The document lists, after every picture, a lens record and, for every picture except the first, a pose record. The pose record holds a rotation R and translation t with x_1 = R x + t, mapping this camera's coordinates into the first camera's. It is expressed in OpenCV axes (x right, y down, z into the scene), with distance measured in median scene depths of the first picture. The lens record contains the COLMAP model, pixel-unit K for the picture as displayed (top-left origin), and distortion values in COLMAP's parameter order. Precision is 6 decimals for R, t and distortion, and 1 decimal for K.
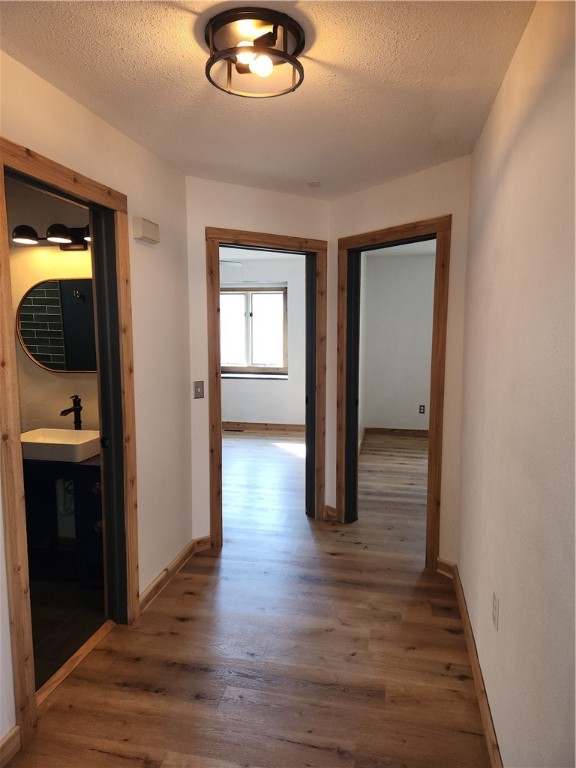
lens RADIAL K [[514.0, 0, 296.1], [0, 514.0, 384.1], [0, 0, 1]] dist [0.076019, -0.072835]
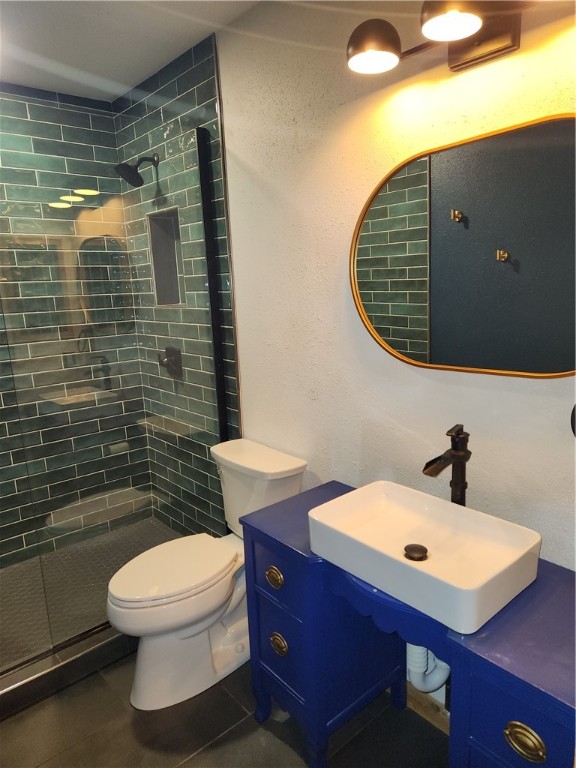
lens RADIAL K [[514.0, 0, 286.0], [0, 514.0, 390.2], [0, 0, 1]] dist [0.076019, -0.072835]
pose [[0.785787, 0.095618, -0.611062, -0.277508], [-0.035495, 0.993321, 0.109789, -0.047189], [0.617478, -0.064581, 0.783932, 0.581442]]
